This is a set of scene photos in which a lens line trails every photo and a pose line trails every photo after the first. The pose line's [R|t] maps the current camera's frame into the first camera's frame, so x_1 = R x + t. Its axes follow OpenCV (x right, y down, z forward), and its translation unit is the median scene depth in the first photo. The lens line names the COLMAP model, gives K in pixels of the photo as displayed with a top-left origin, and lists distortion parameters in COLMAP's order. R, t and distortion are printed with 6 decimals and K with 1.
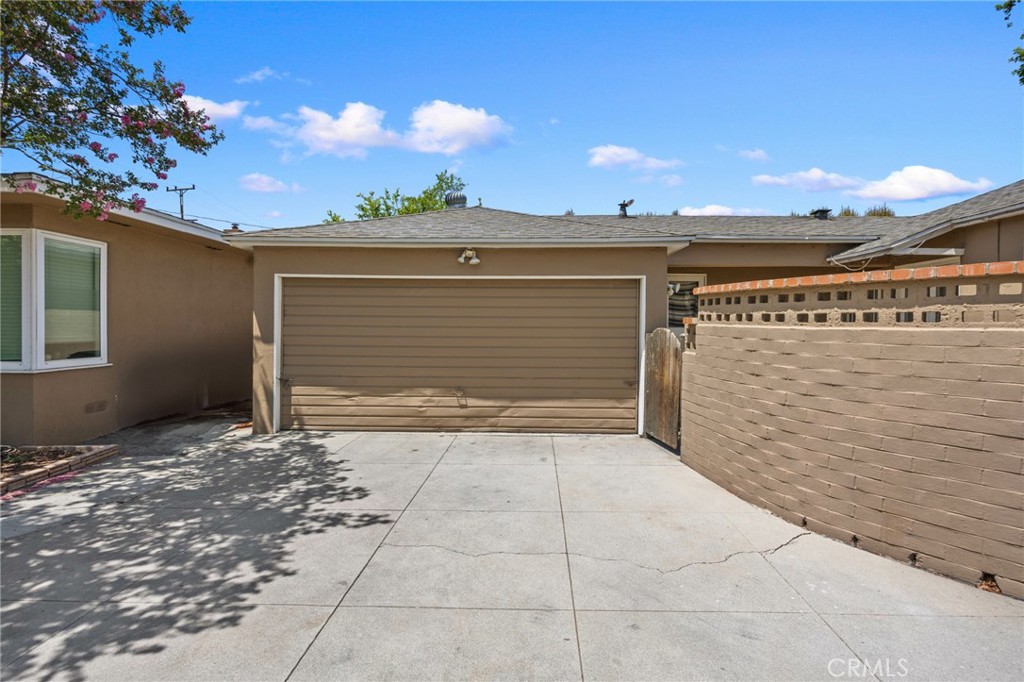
lens RADIAL K [[486.7, 0, 497.0], [0, 486.7, 330.1], [0, 0, 1]] dist [-0.004945, 0.000040]
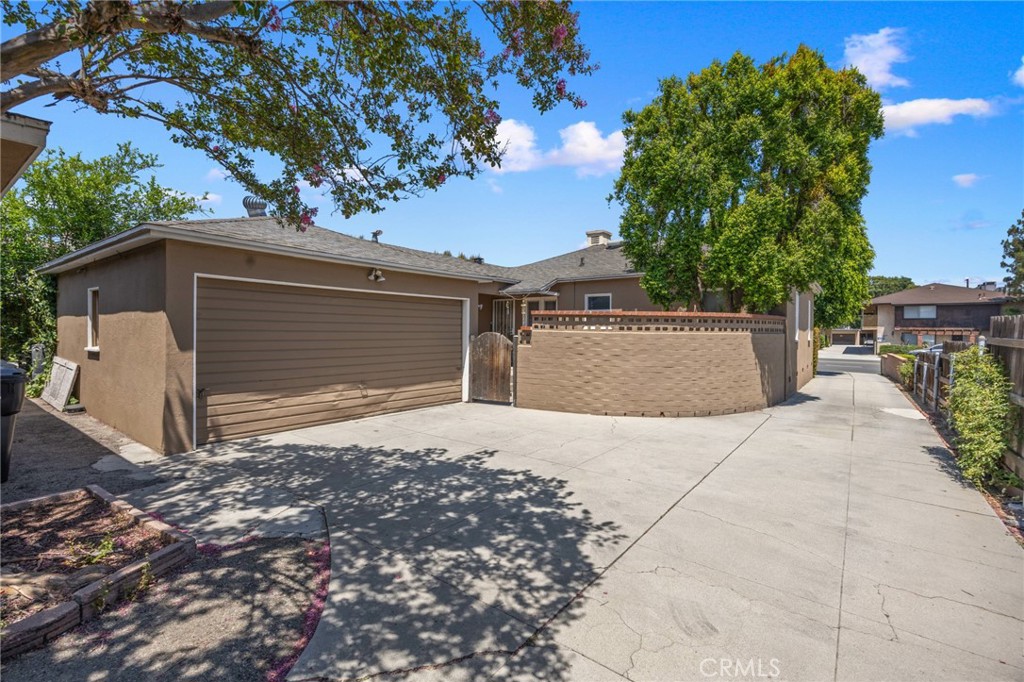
lens RADIAL K [[486.7, 0, 497.0], [0, 486.7, 330.1], [0, 0, 1]] dist [-0.004945, 0.000040]
pose [[0.578910, 0.001091, 0.815391, -1.356173], [0.001402, 0.999996, -0.002334, -0.010312], [-0.815390, 0.002494, 0.578907, 0.035479]]
